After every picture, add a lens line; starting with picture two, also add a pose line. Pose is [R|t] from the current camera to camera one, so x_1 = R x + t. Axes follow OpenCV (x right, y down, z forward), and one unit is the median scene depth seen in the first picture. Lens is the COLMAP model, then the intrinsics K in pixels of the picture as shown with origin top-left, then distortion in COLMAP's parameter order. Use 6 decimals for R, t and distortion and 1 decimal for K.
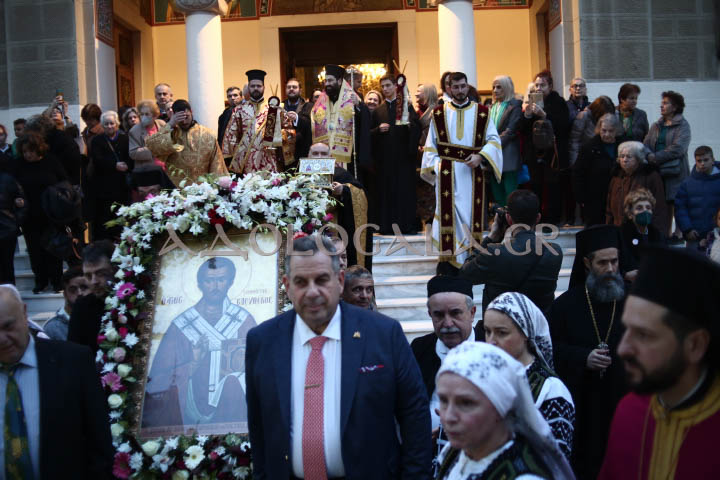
lens RADIAL K [[719.5, 0, 361.1], [0, 719.5, 242.0], [0, 0, 1]] dist [-0.089076, 0.000000]
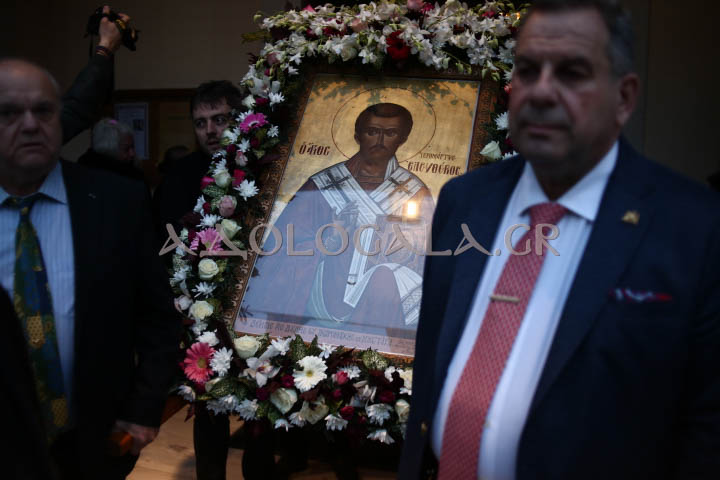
lens RADIAL K [[719.5, 0, 359.6], [0, 719.5, 237.6], [0, 0, 1]] dist [-0.089076, 0.000000]
pose [[0.968185, 0.185092, -0.168401, -0.093681], [-0.177753, 0.982377, 0.057793, 0.122000], [0.176130, -0.026021, 0.984023, 0.335242]]
